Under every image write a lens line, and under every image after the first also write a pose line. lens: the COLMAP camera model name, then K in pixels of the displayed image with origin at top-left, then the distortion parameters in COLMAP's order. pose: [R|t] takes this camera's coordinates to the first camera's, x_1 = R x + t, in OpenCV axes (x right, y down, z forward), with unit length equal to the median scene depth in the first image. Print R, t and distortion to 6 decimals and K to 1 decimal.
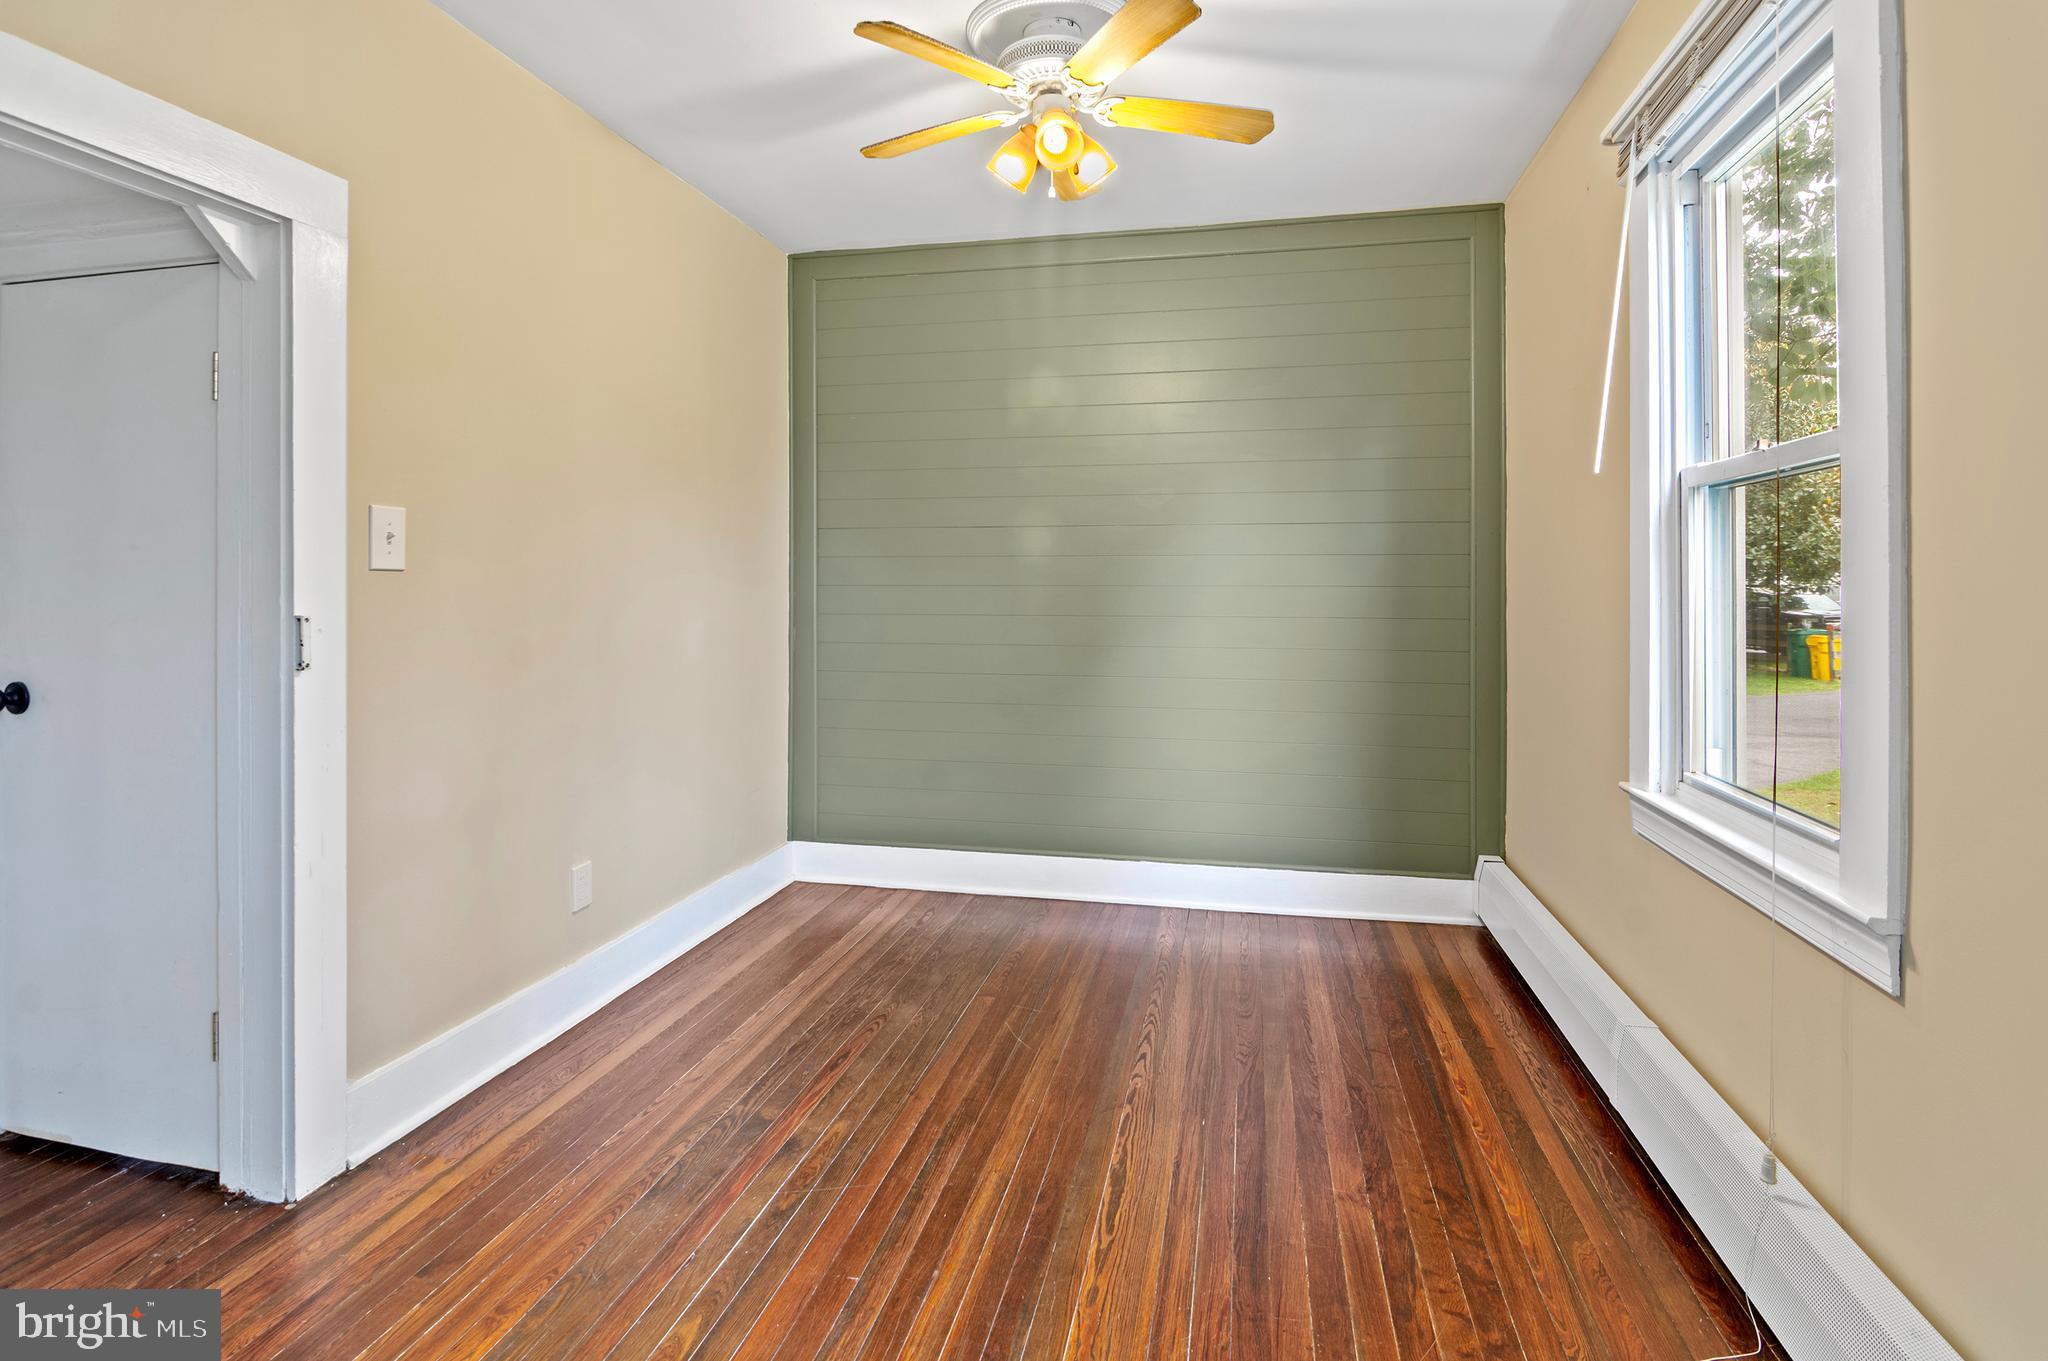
lens RADIAL K [[1037.4, 0, 1029.9], [0, 1037.4, 552.2], [0, 0, 1]] dist [0.000527, -0.000496]
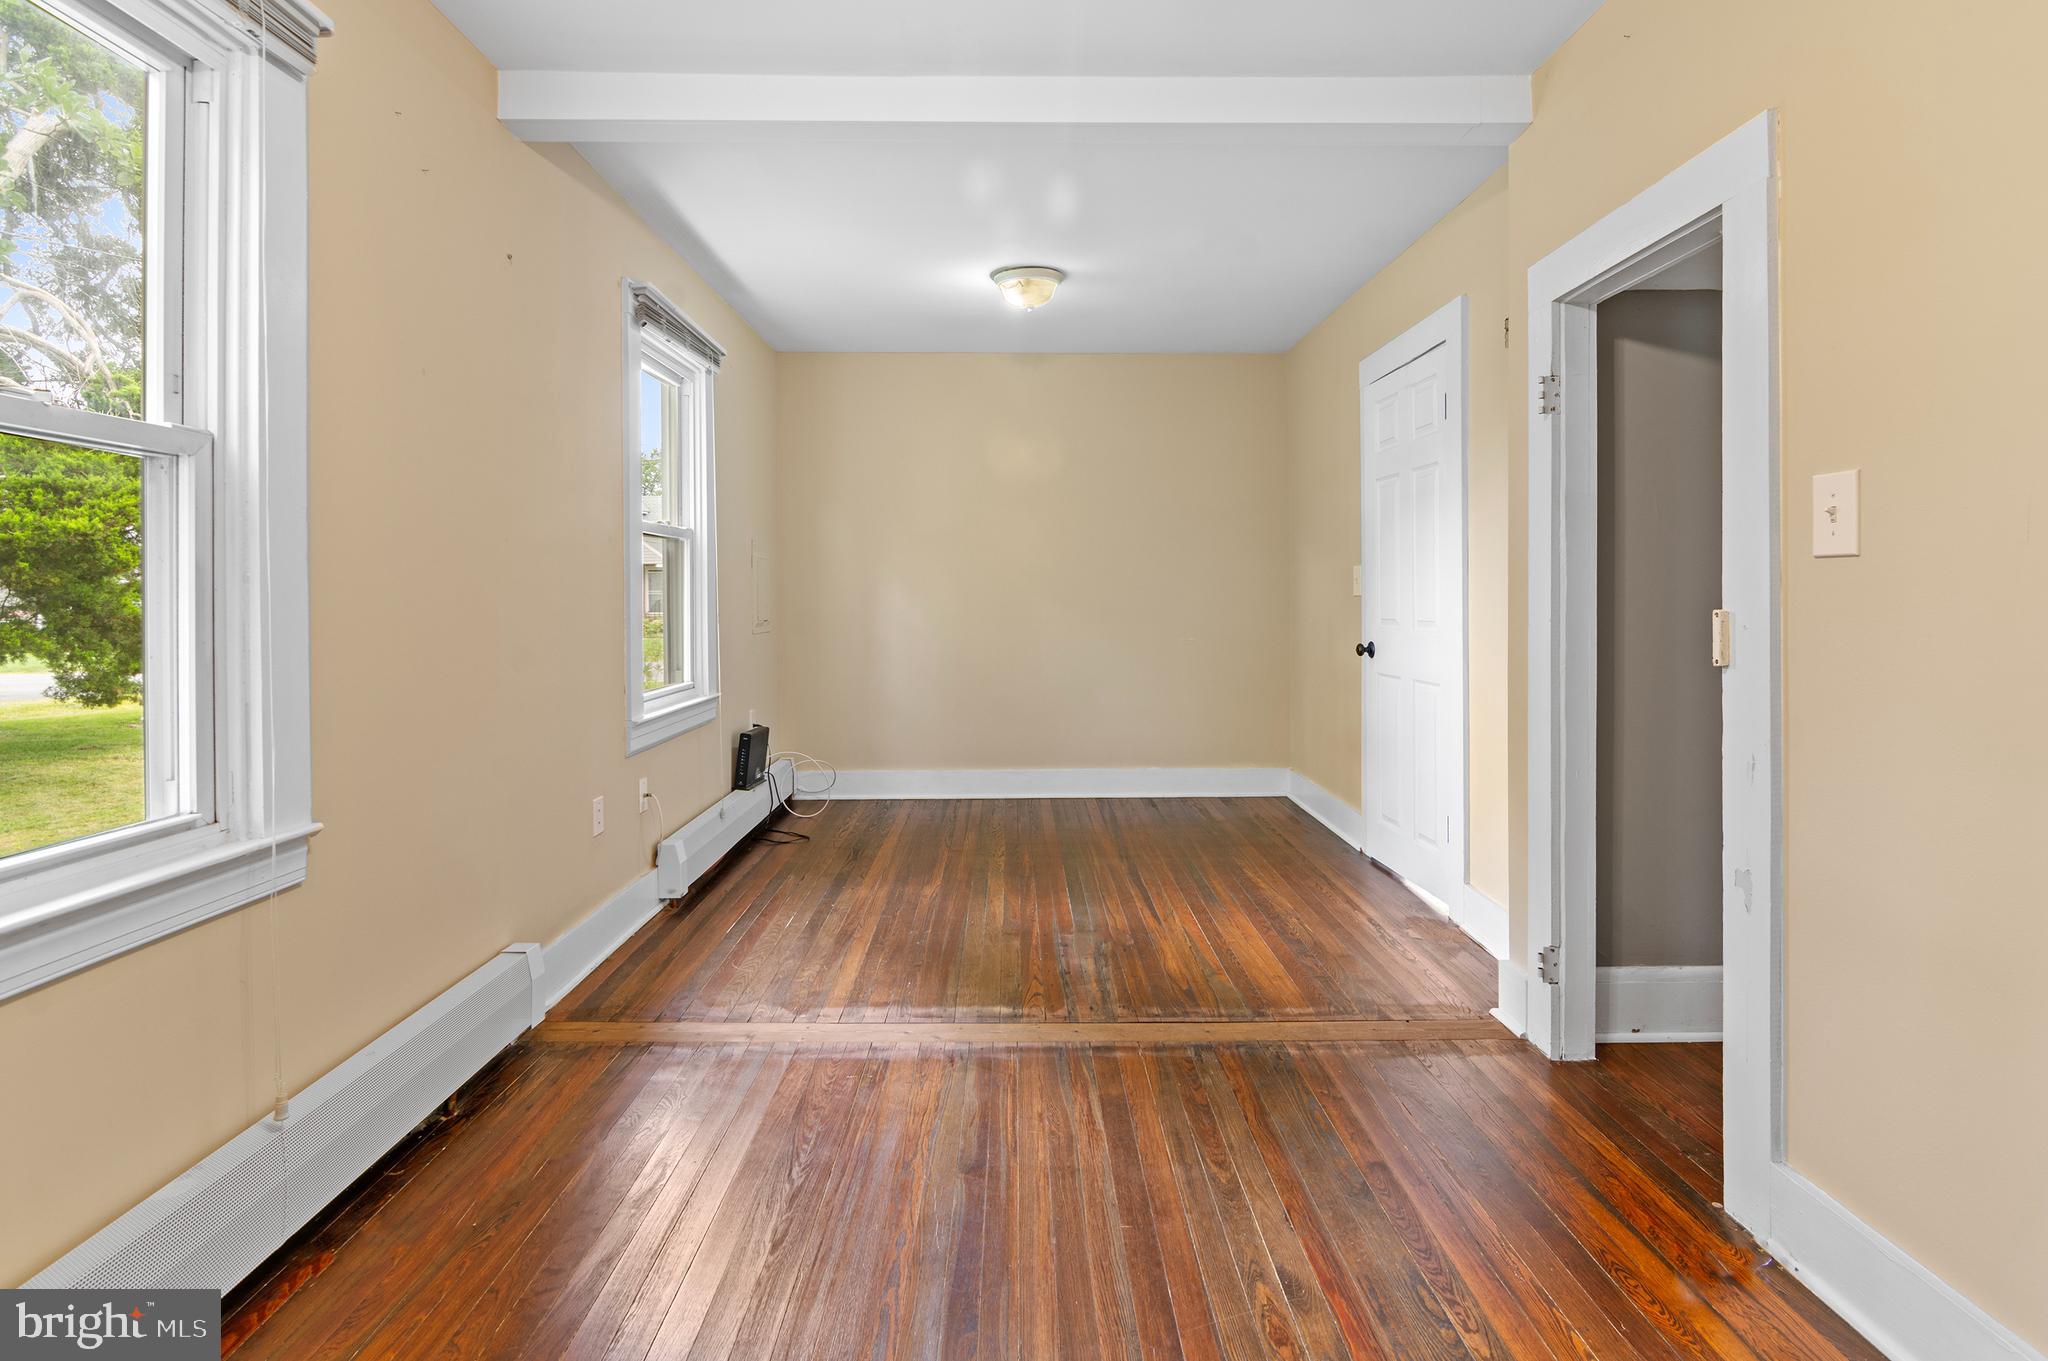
lens RADIAL K [[1024.7, 0, 1029.9], [0, 1024.7, 618.5], [0, 0, 1]] dist [-0.006110, -0.001989]
pose [[-0.974968, 0.007084, -0.222231, 0.111453], [0.010137, 0.999869, -0.012599, 0.059625], [0.222113, -0.014537, -0.974913, 1.433757]]
